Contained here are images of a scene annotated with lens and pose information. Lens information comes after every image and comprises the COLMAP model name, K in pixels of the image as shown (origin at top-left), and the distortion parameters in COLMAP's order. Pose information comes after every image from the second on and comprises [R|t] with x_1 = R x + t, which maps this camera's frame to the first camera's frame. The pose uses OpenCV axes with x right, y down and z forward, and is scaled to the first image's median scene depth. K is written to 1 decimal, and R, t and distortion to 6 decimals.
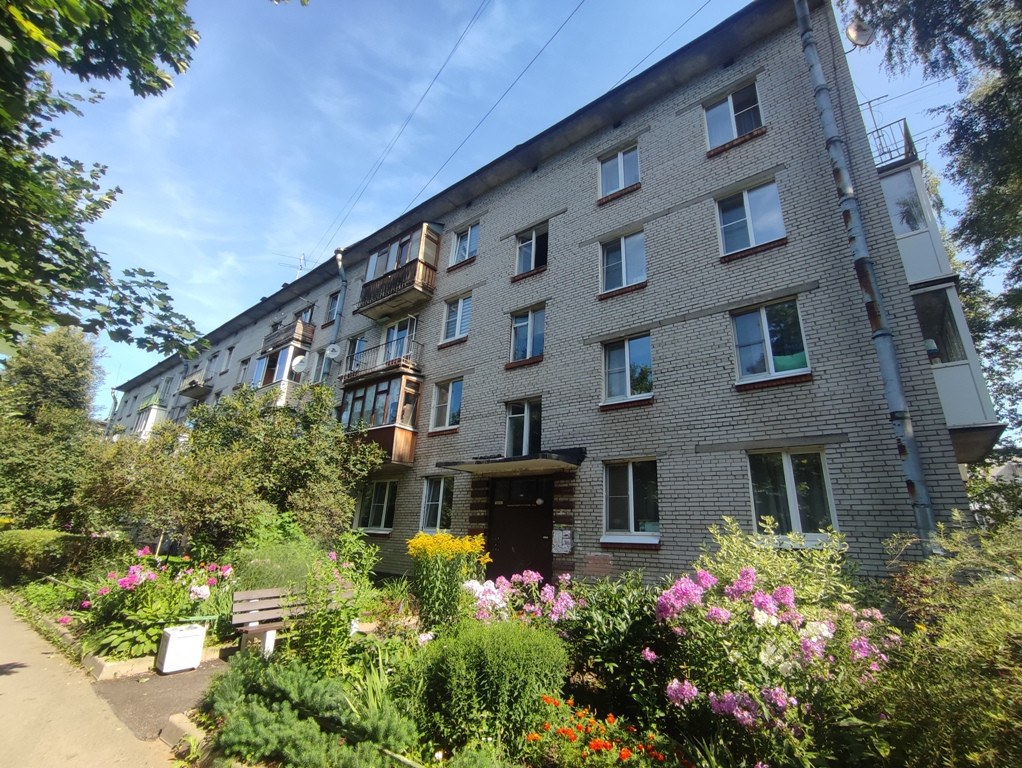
lens RADIAL K [[456.3, 0, 511.0], [0, 456.3, 384.0], [0, 0, 1]] dist [-0.024701, 0.014374]
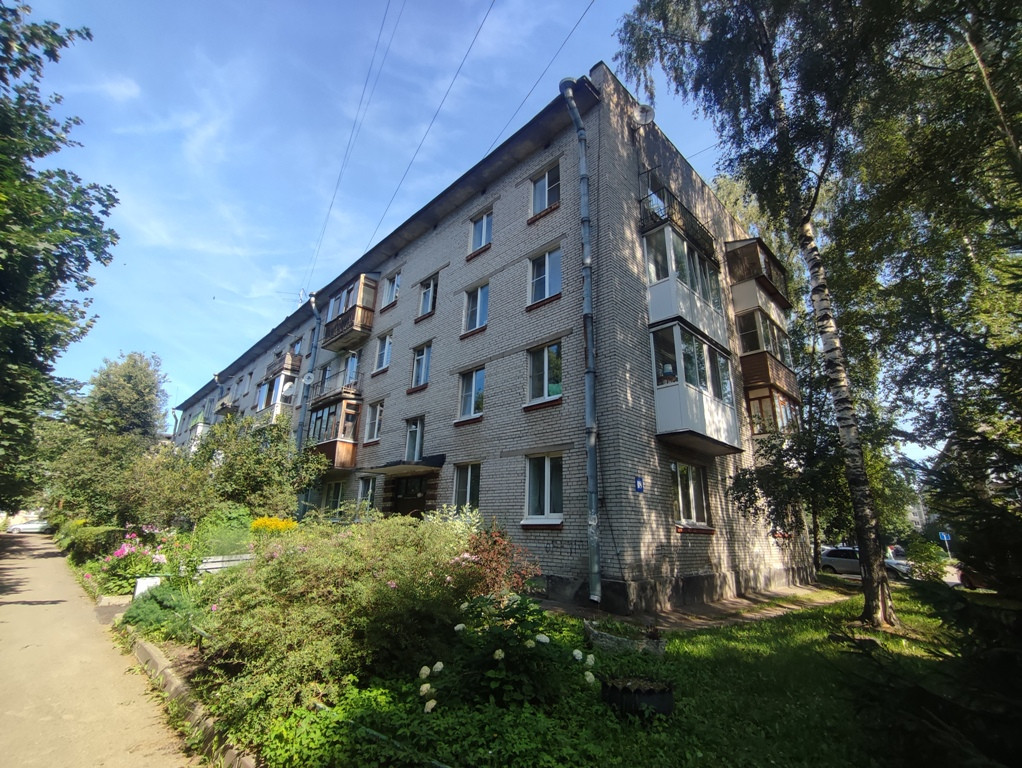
lens RADIAL K [[464.8, 0, 511.8], [0, 464.8, 382.1], [0, 0, 1]] dist [-0.024844, 0.026087]
pose [[0.990456, -0.063499, -0.122330, 0.383898], [0.066466, 0.997582, 0.020327, -0.062673], [0.120744, -0.028264, 0.992281, -0.237084]]
